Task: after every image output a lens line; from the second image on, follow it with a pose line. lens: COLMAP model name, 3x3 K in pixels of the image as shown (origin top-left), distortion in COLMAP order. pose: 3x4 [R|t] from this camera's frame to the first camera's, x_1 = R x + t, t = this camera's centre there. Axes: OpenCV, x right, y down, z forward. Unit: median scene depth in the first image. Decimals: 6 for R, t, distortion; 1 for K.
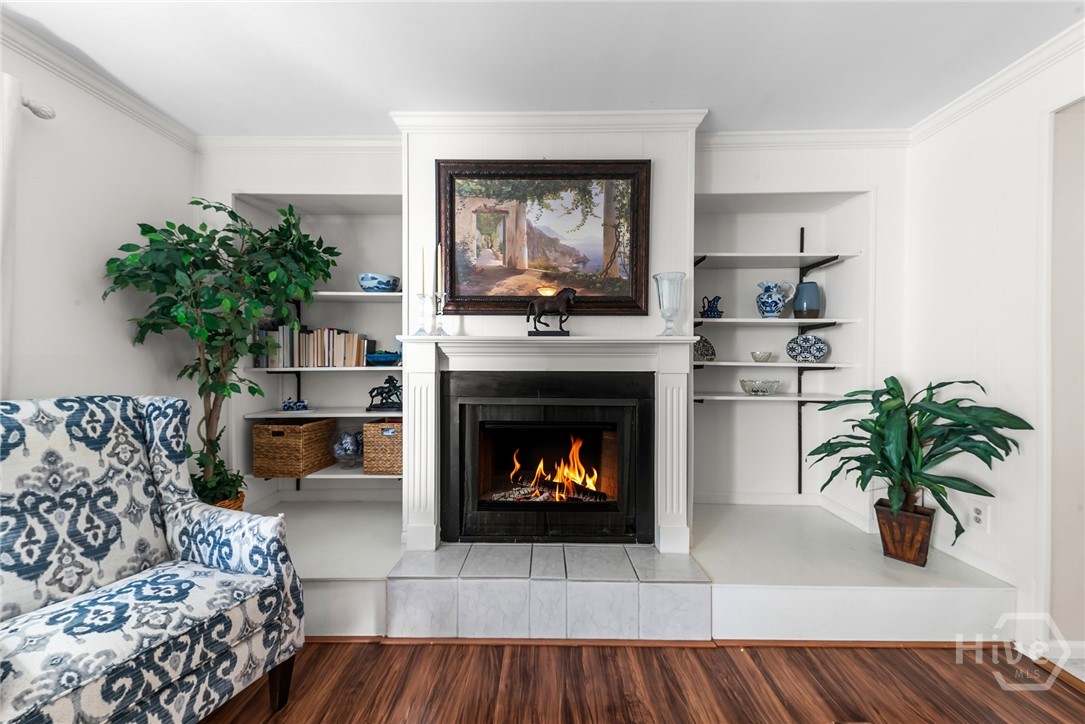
lens RADIAL K [[389.2, 0, 542.5], [0, 389.2, 362.0], [0, 0, 1]] dist [0.020992, -0.006980]
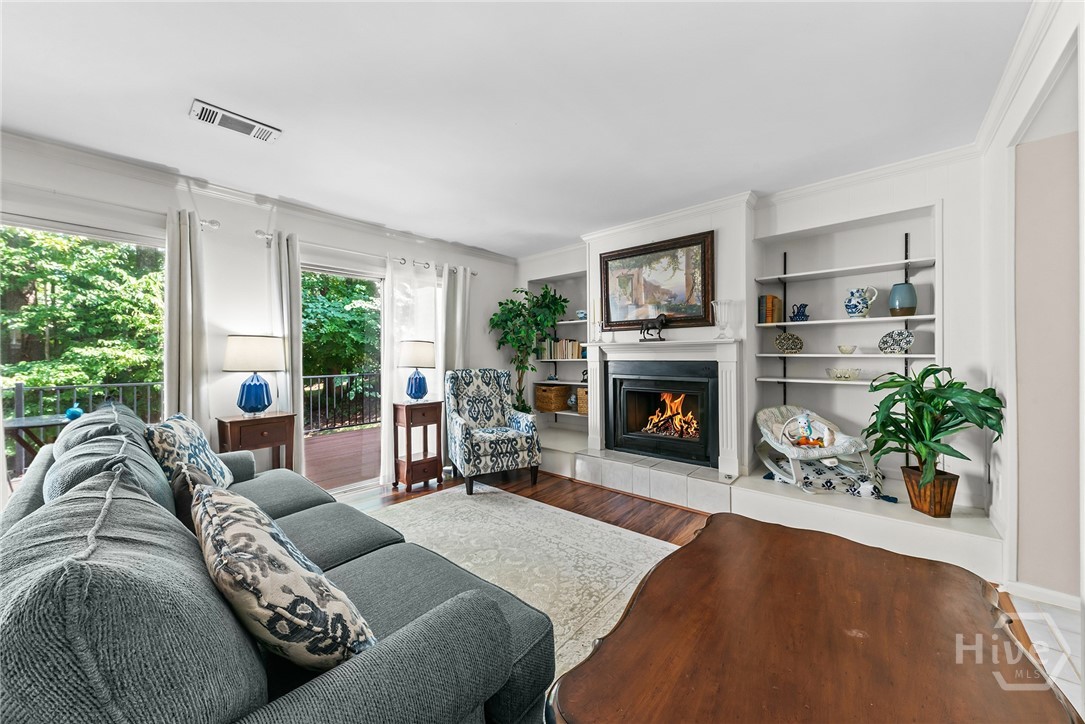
lens RADIAL K [[383.6, 0, 542.5], [0, 383.6, 362.0], [0, 0, 1]] dist [0.000425, 0.000009]
pose [[0.761140, 0.001559, -0.648585, 0.764890], [0.006726, 0.999924, 0.010298, 0.008334], [0.648552, -0.012201, 0.761072, -0.671682]]
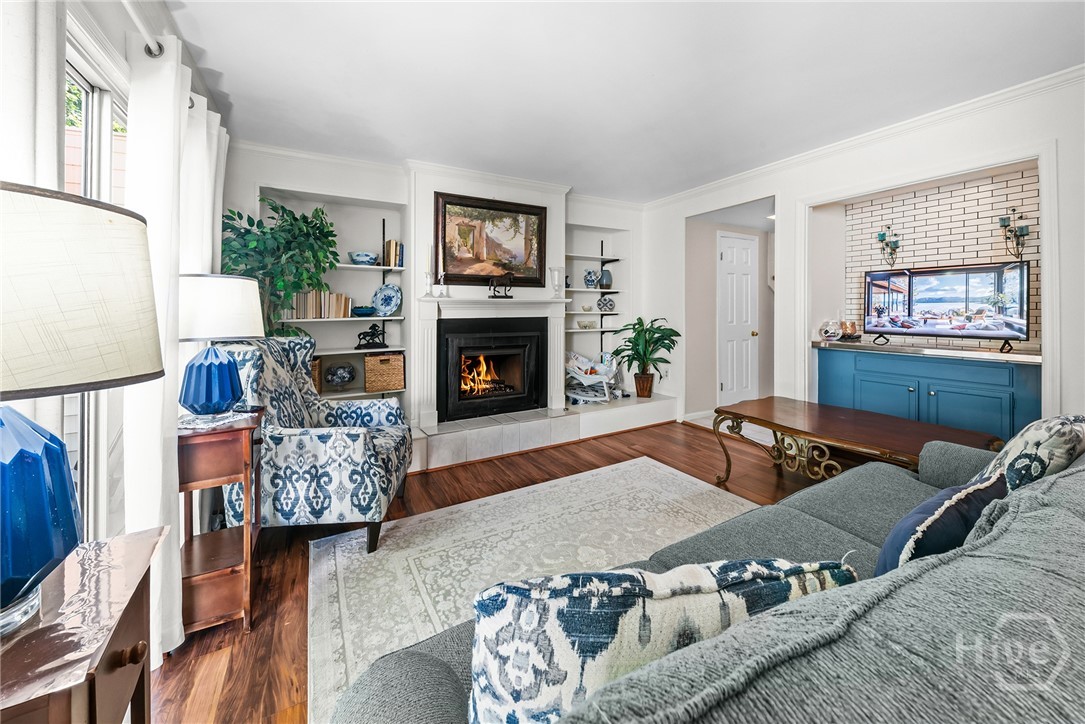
lens RADIAL K [[399.8, 0, 543.1], [0, 399.8, 317.8], [0, 0, 1]] dist [0.000087, -0.000001]
pose [[0.867068, -0.016863, 0.497905, -0.724777], [0.010667, 0.999826, 0.015287, -0.001150], [-0.498076, -0.007944, 0.867097, -0.702976]]
